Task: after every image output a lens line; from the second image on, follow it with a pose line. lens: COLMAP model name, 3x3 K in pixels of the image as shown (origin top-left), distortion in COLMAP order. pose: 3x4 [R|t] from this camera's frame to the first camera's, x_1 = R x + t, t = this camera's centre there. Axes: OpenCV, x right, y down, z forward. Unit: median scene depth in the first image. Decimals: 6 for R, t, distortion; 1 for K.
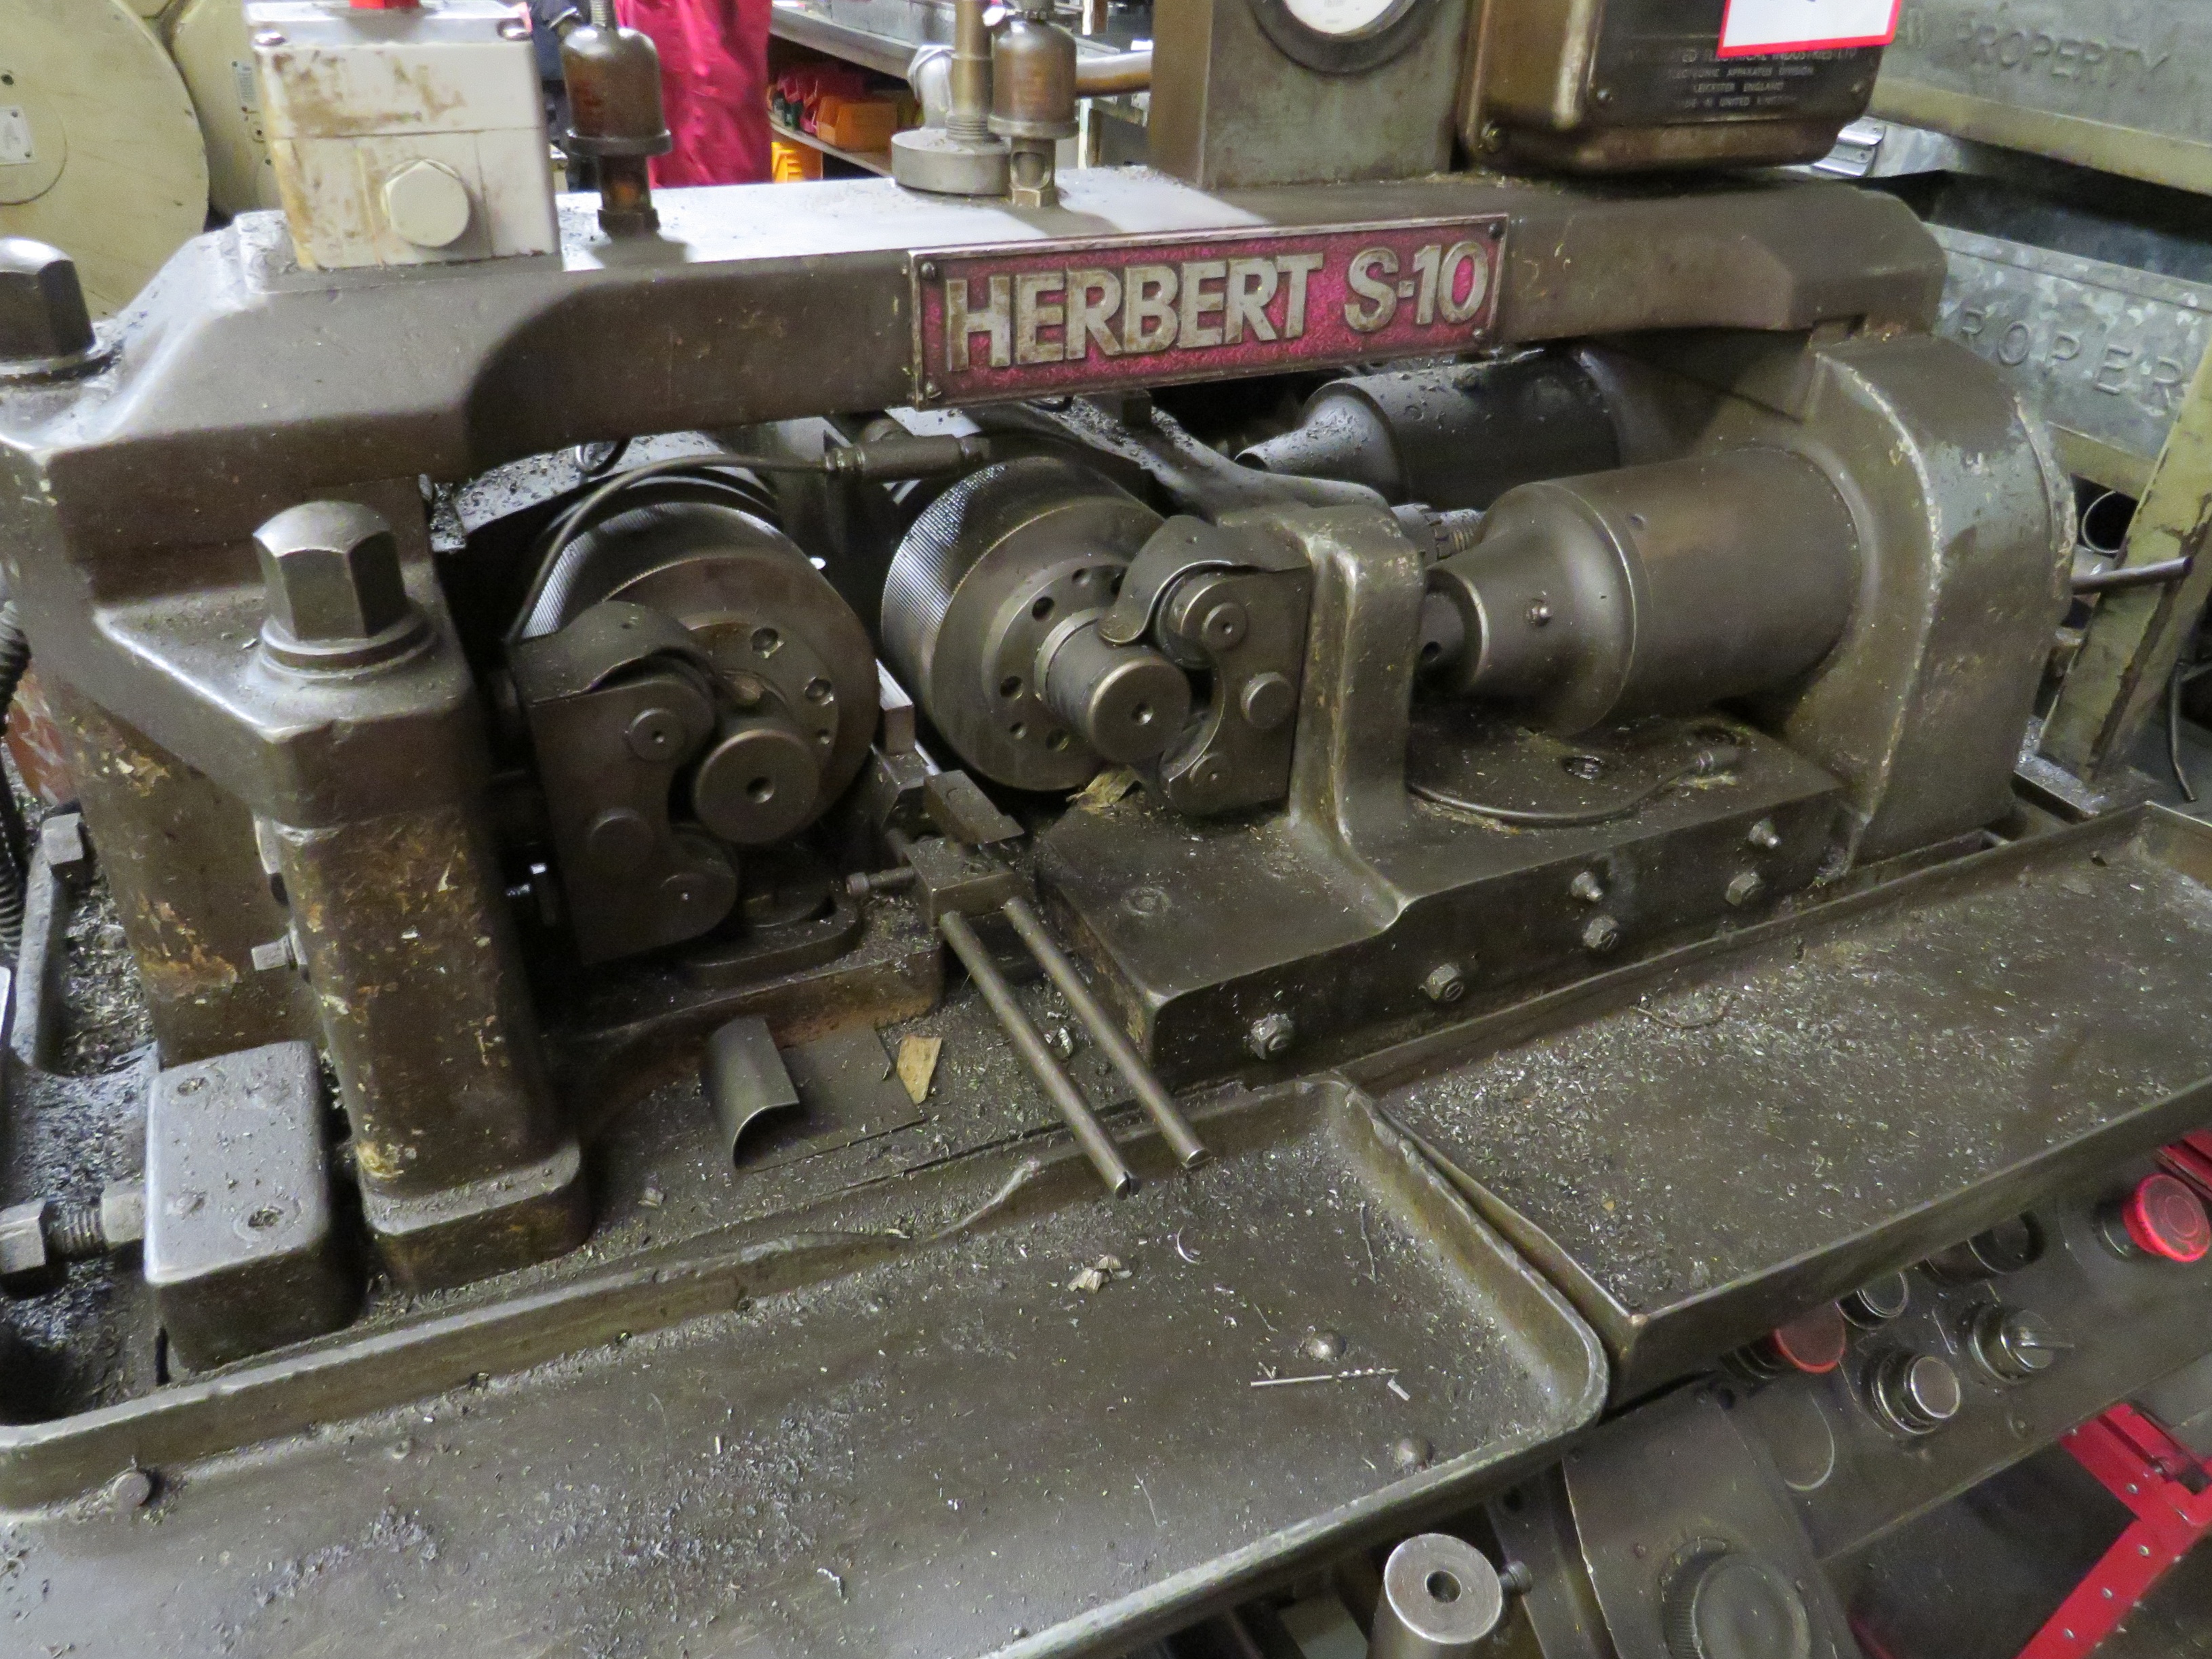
lens RADIAL K [[1580.4, 0, 1106.0], [0, 1580.4, 829.5], [0, 0, 1]] dist [-0.019679, 0.001962]
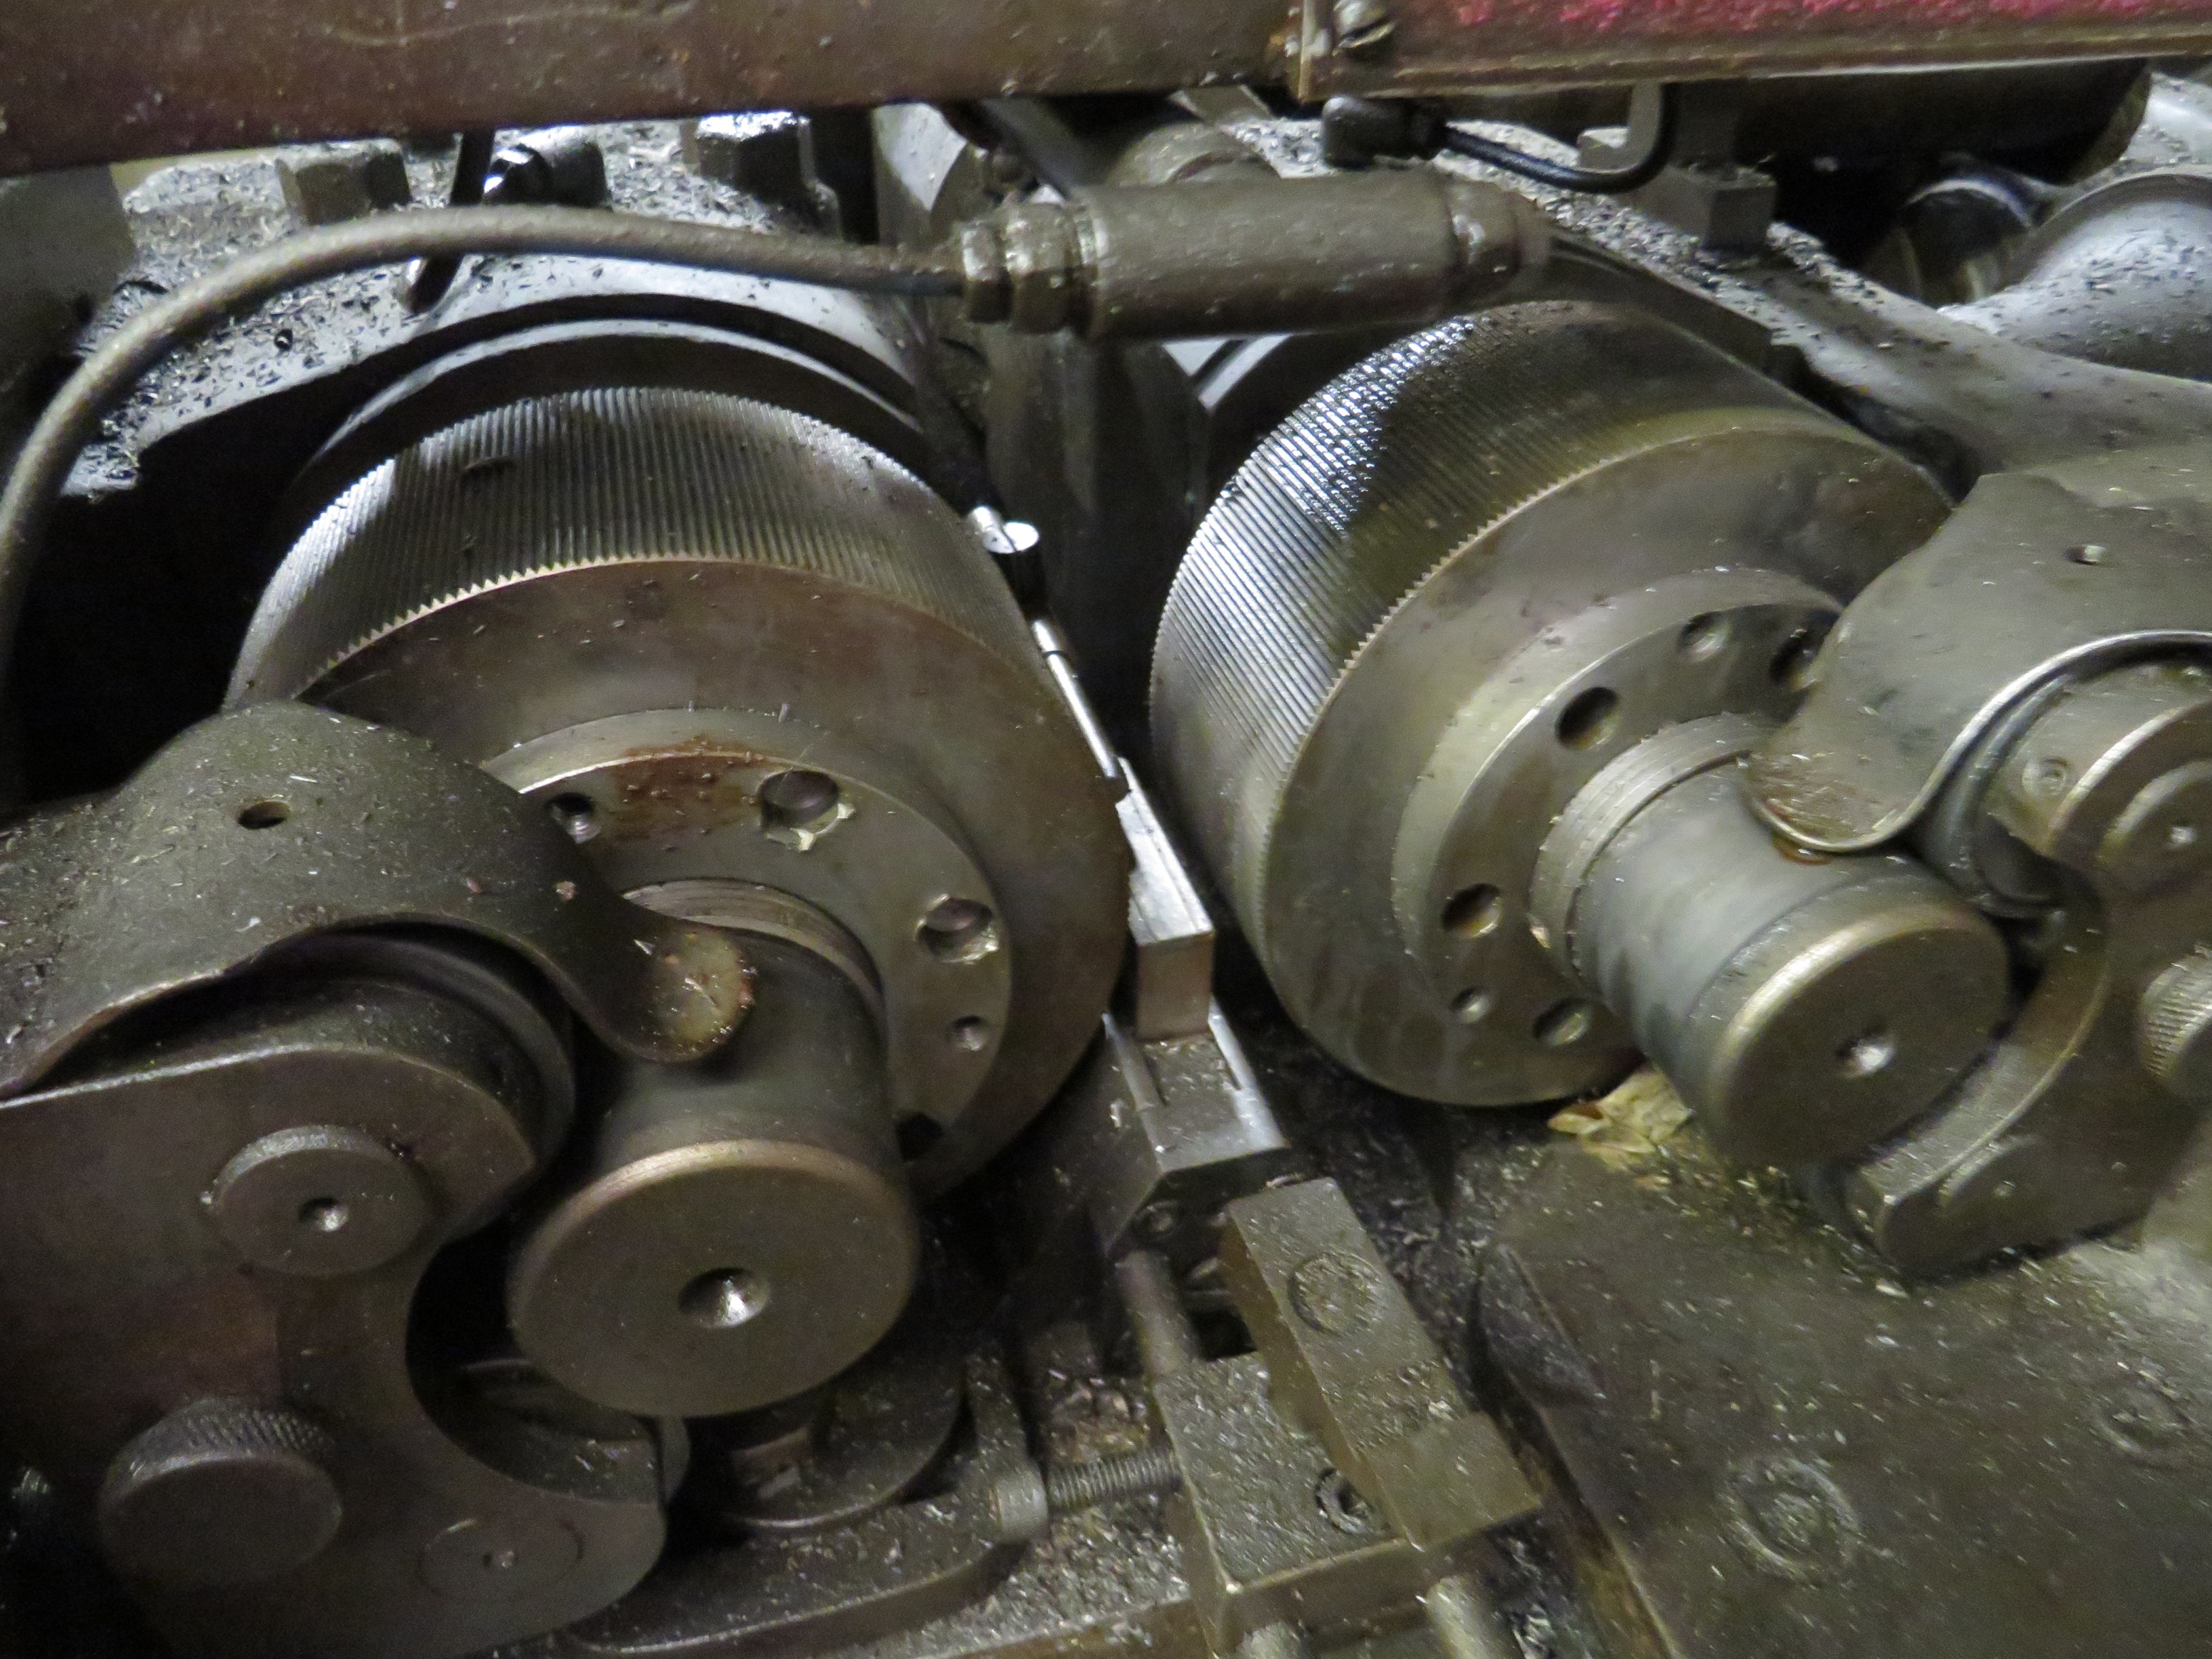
lens RADIAL K [[1519.3, 0, 1106.0], [0, 1519.3, 829.5], [0, 0, 1]] dist [-0.002095, 0.000689]
pose [[0.981257, 0.082638, -0.174084, -0.085609], [-0.069838, 0.994471, 0.078426, -0.134149], [0.179603, -0.064799, 0.981603, 0.635396]]
